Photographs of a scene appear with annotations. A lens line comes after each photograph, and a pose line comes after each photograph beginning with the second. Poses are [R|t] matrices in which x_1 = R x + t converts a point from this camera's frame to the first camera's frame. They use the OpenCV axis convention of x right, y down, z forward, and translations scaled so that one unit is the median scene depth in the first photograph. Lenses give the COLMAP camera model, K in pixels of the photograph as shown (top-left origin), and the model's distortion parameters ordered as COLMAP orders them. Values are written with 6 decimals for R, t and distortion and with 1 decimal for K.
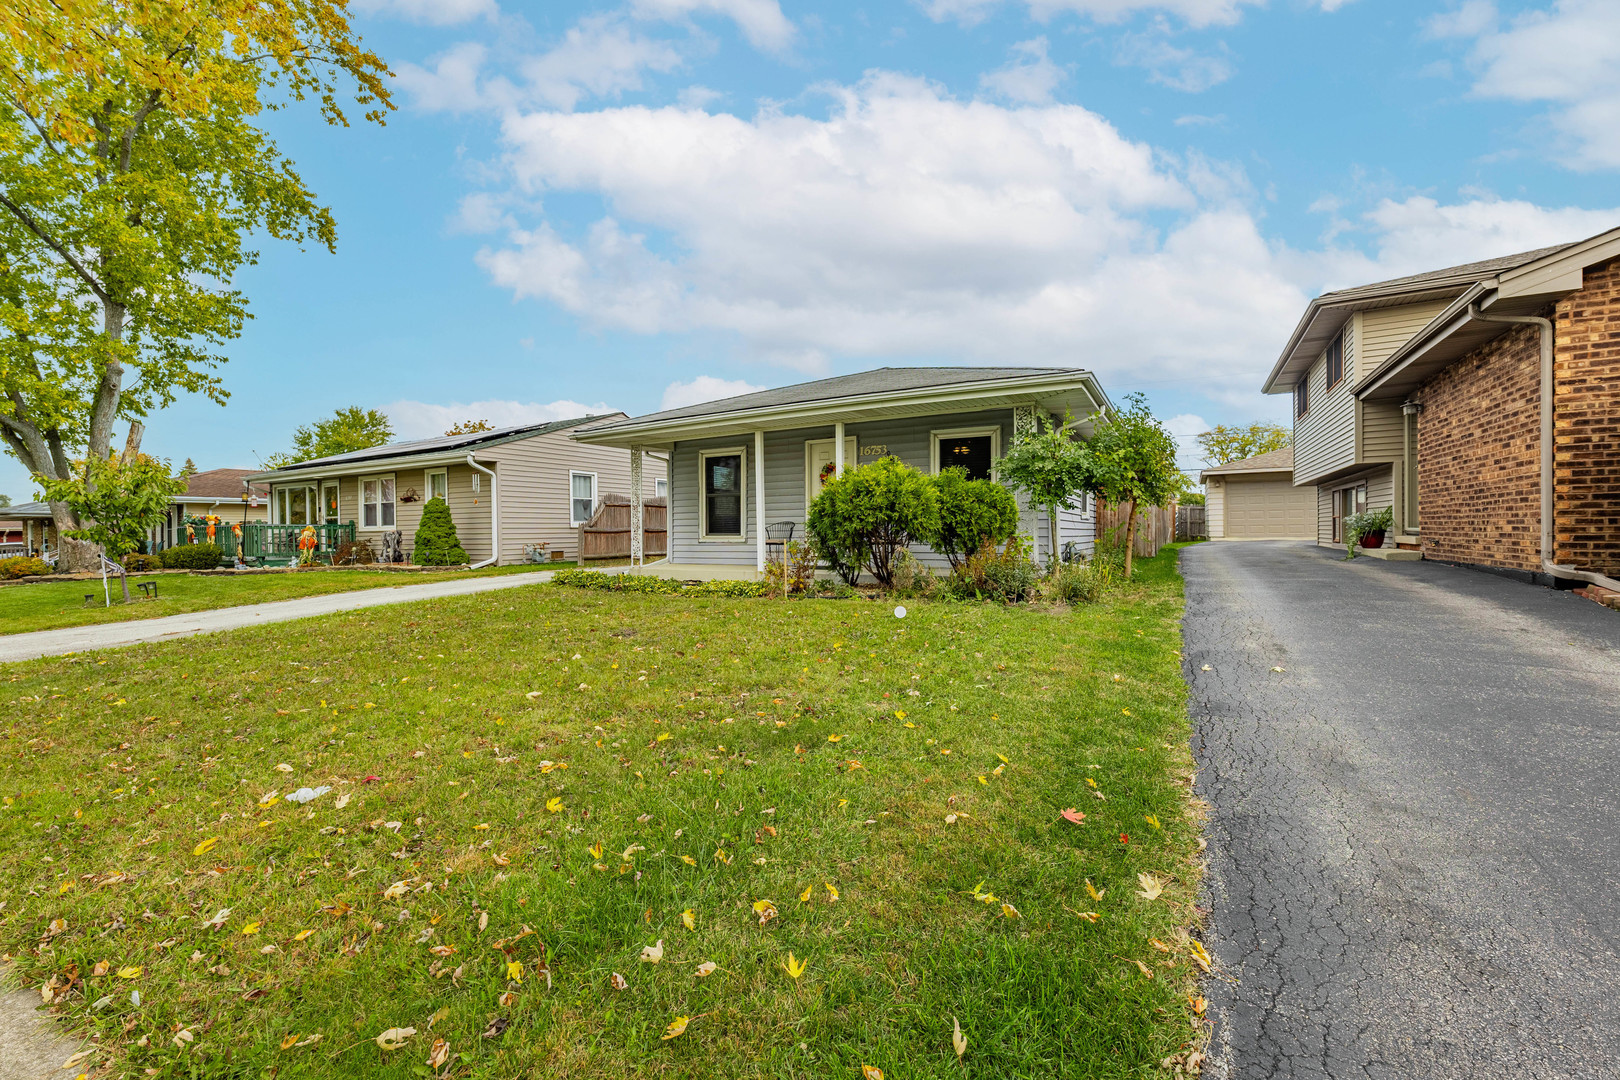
lens RADIAL K [[659.5, 0, 803.8], [0, 659.5, 539.2], [0, 0, 1]] dist [-0.000256, -0.000055]
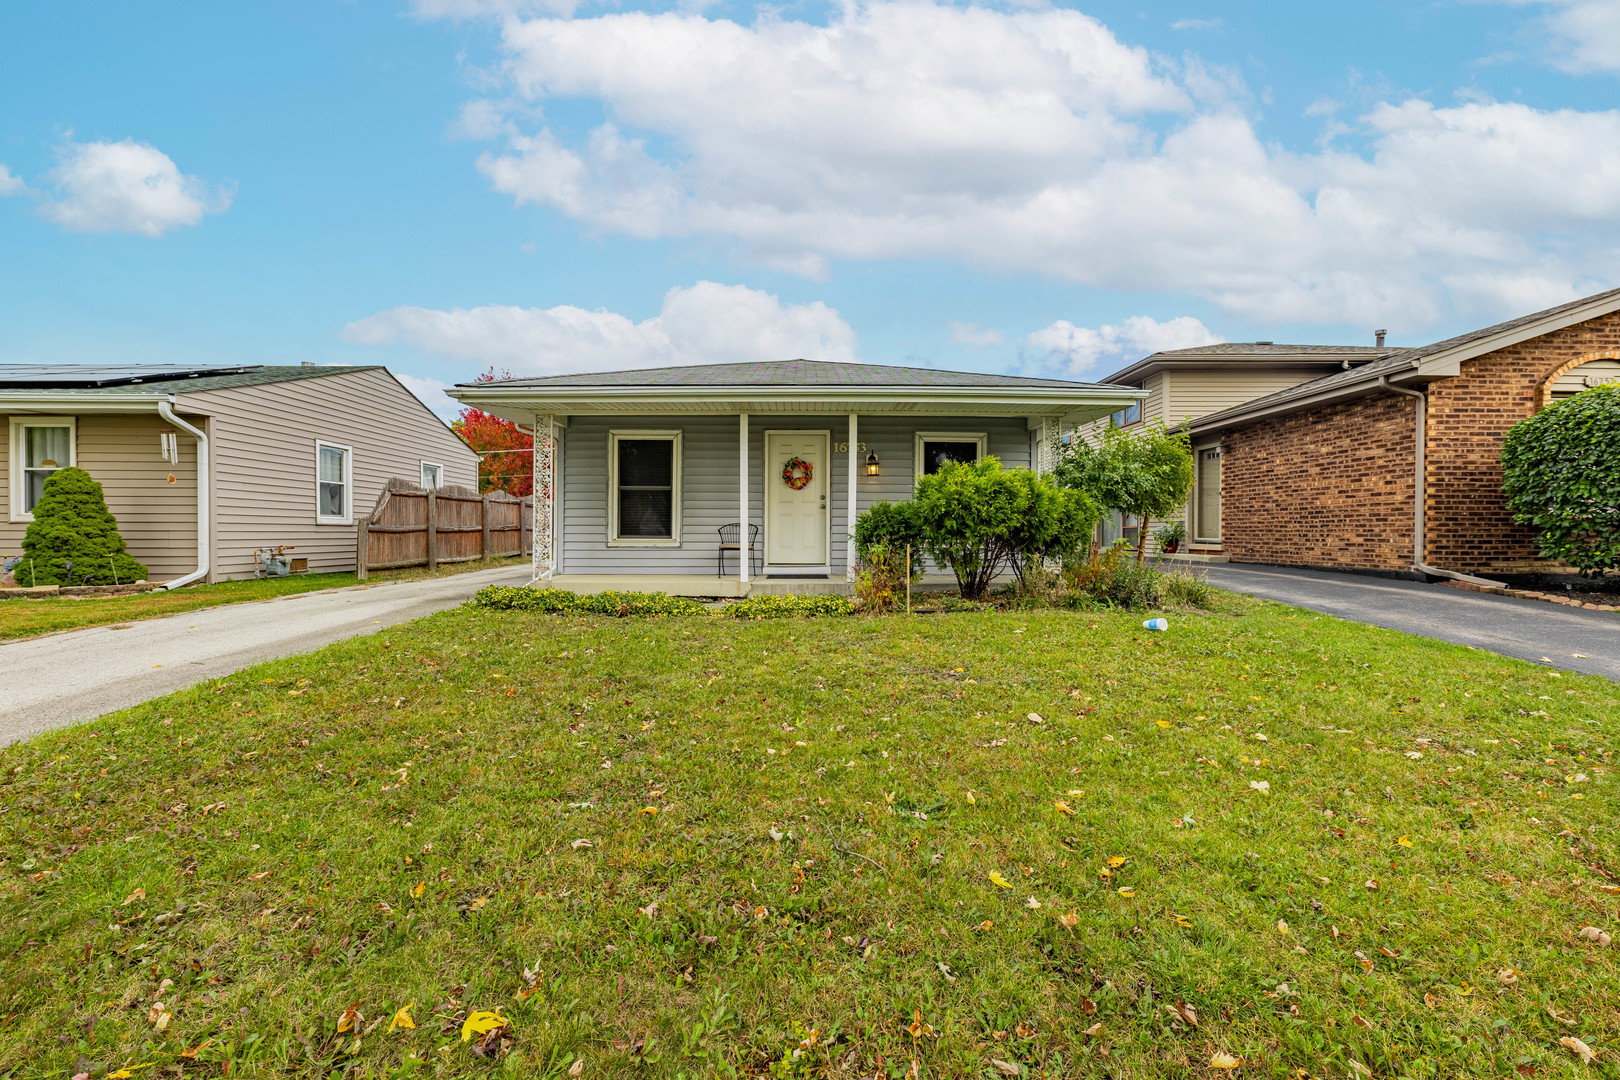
lens RADIAL K [[654.9, 0, 803.6], [0, 654.9, 537.1], [0, 0, 1]] dist [0.003701, 0.000037]
pose [[0.862679, 0.011242, 0.505627, -0.441862], [-0.006509, 0.999917, -0.011127, 0.000452], [-0.505710, 0.006307, 0.862680, 0.268154]]
